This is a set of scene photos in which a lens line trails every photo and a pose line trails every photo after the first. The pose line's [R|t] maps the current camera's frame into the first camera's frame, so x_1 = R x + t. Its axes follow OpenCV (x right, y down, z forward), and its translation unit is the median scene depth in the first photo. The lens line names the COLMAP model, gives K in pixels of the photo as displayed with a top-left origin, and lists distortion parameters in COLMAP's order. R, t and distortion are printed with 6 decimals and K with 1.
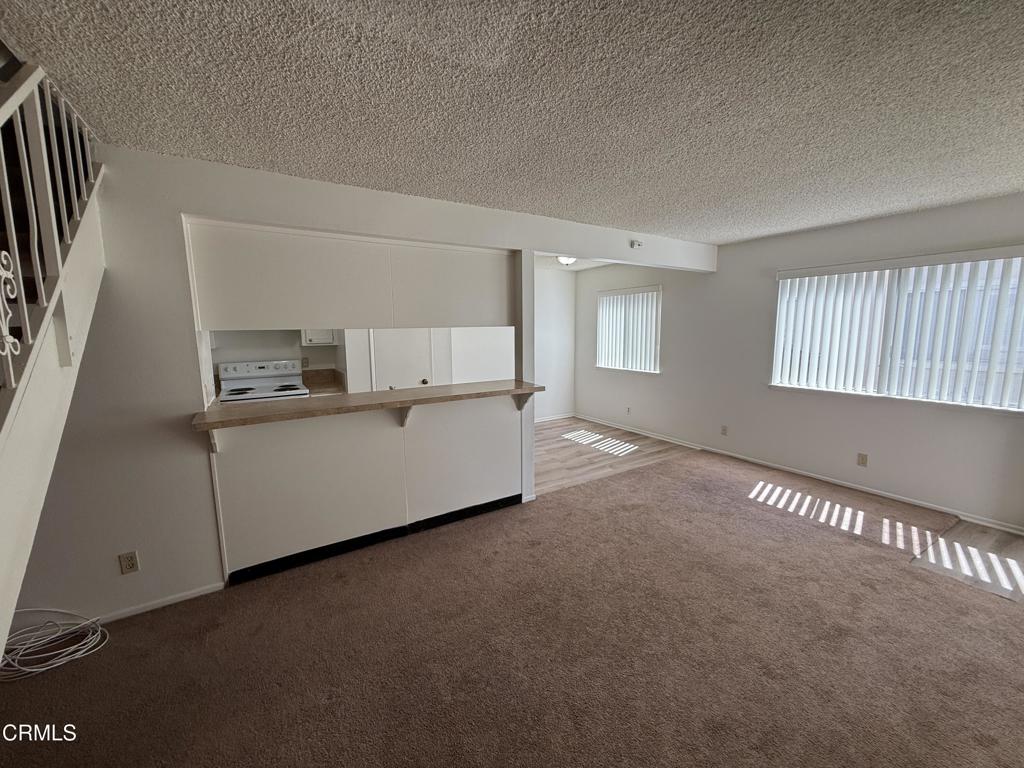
lens RADIAL K [[406.5, 0, 509.2], [0, 406.5, 379.8], [0, 0, 1]] dist [-0.001107, 0.000040]
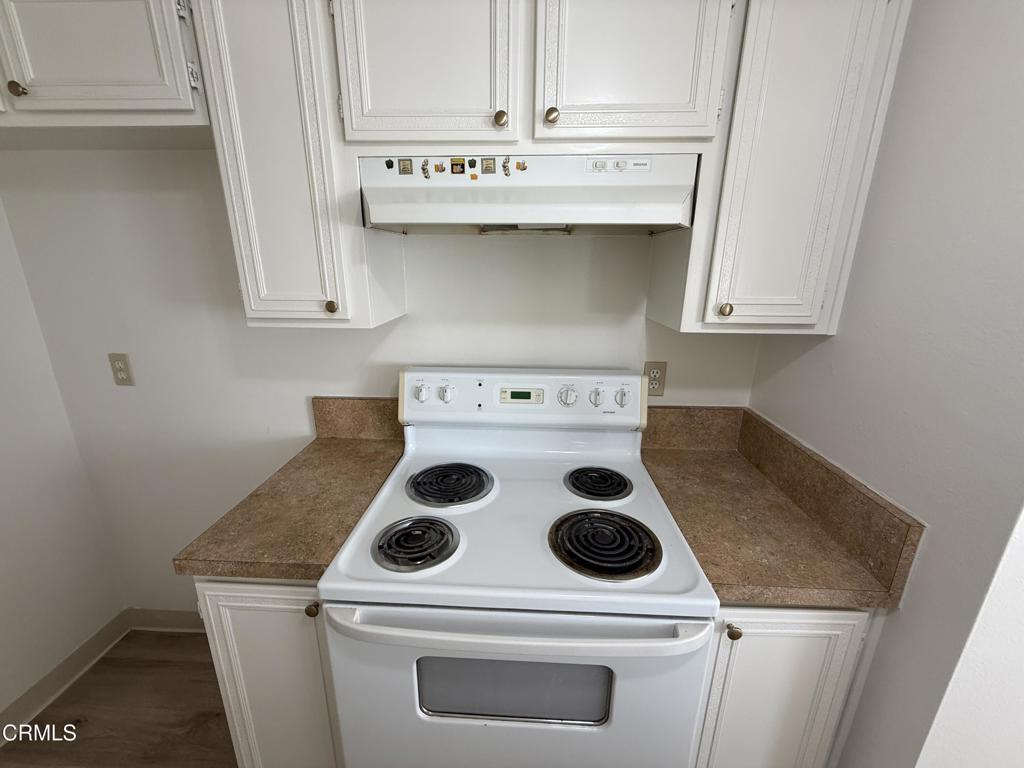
lens RADIAL K [[406.5, 0, 509.2], [0, 406.5, 379.8], [0, 0, 1]] dist [-0.001107, 0.000040]
pose [[0.812880, 0.172388, -0.556335, -0.472521], [-0.086884, 0.980397, 0.176841, -0.092489], [0.575915, -0.095414, 0.811923, 0.787533]]
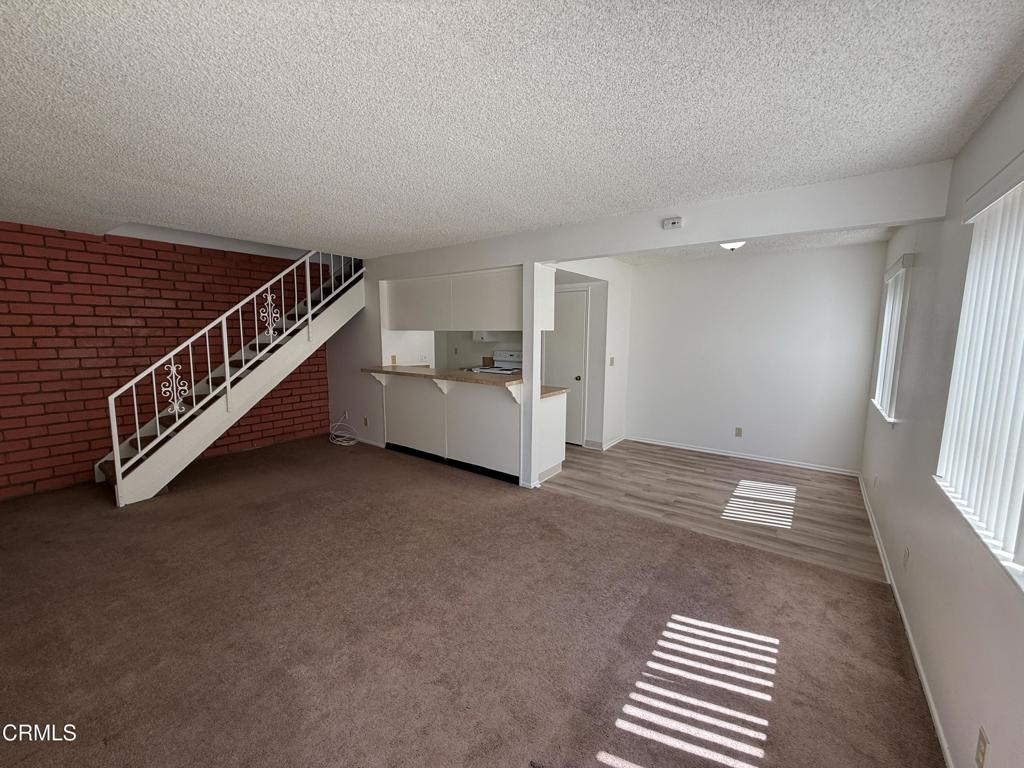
lens RADIAL K [[406.5, 0, 509.2], [0, 406.5, 379.8], [0, 0, 1]] dist [-0.001107, 0.000040]
pose [[0.360023, 0.123026, -0.924796, 0.861678], [-0.125692, 0.988626, 0.082585, -0.067125], [0.924438, 0.086507, 0.371392, 0.434412]]
